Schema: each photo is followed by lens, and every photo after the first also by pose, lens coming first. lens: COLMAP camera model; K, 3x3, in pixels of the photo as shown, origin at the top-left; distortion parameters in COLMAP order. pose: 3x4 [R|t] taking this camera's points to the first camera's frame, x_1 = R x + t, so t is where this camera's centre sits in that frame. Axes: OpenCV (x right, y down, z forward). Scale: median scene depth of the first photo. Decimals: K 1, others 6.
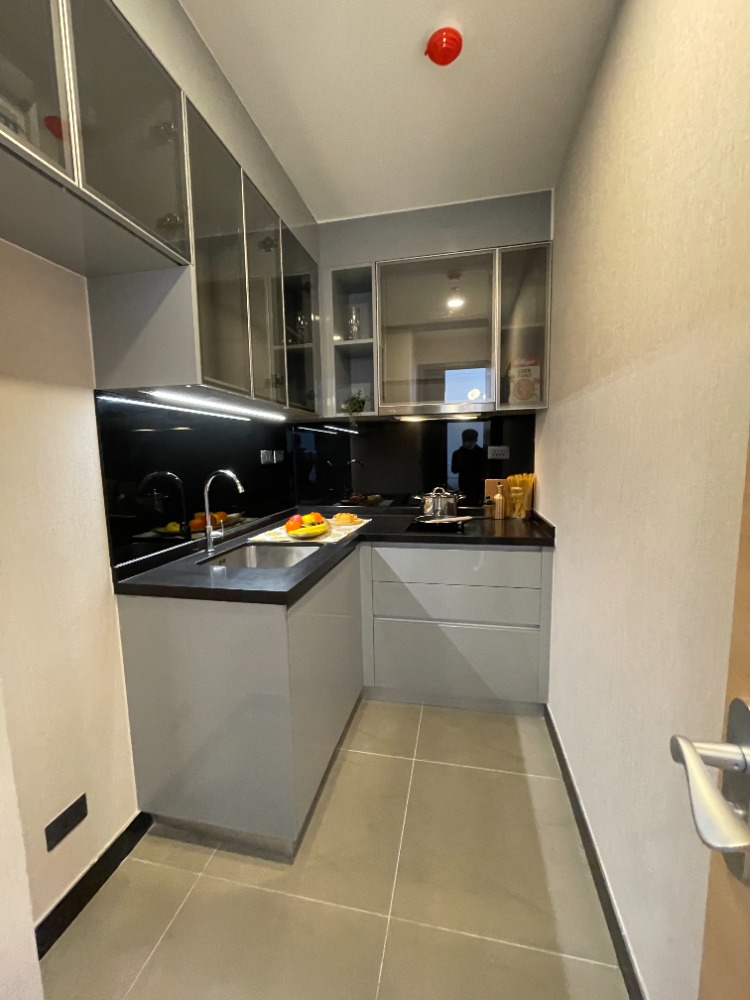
lens RADIAL K [[406.3, 0, 373.5], [0, 406.3, 500.9], [0, 0, 1]] dist [-0.002768, -0.000512]
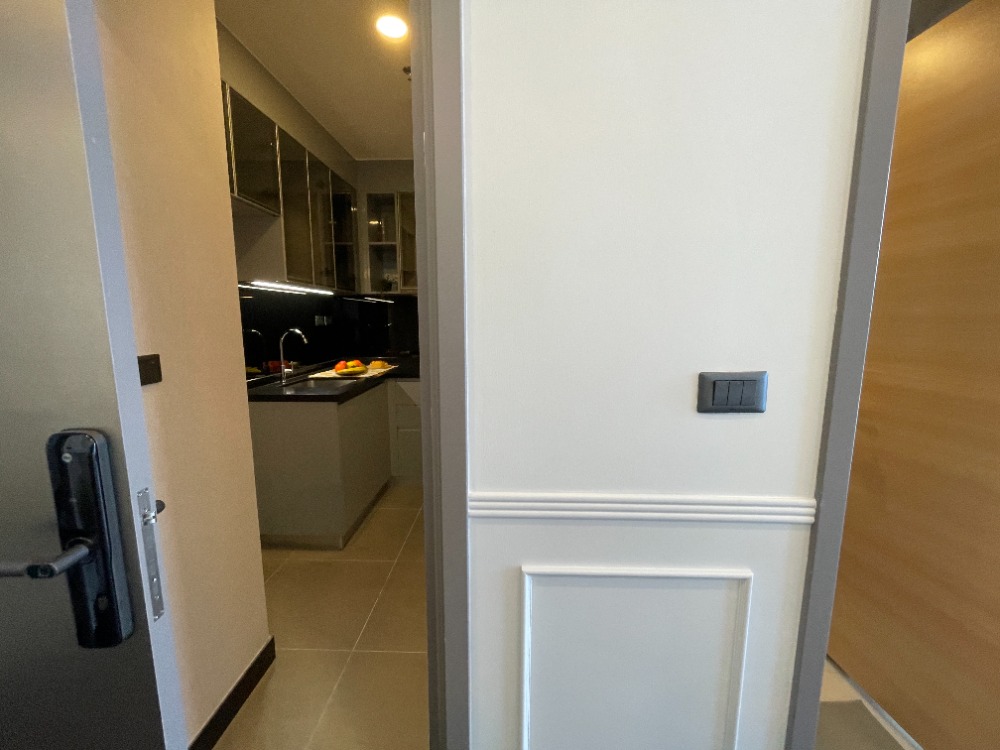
lens RADIAL K [[406.3, 0, 502.3], [0, 406.3, 375.5], [0, 0, 1]] dist [-0.002768, -0.000512]
pose [[0.982455, -0.005348, 0.186423, 0.104703], [0.000884, 0.999711, 0.024022, 0.053804], [-0.186498, -0.023436, 0.982176, -0.559165]]
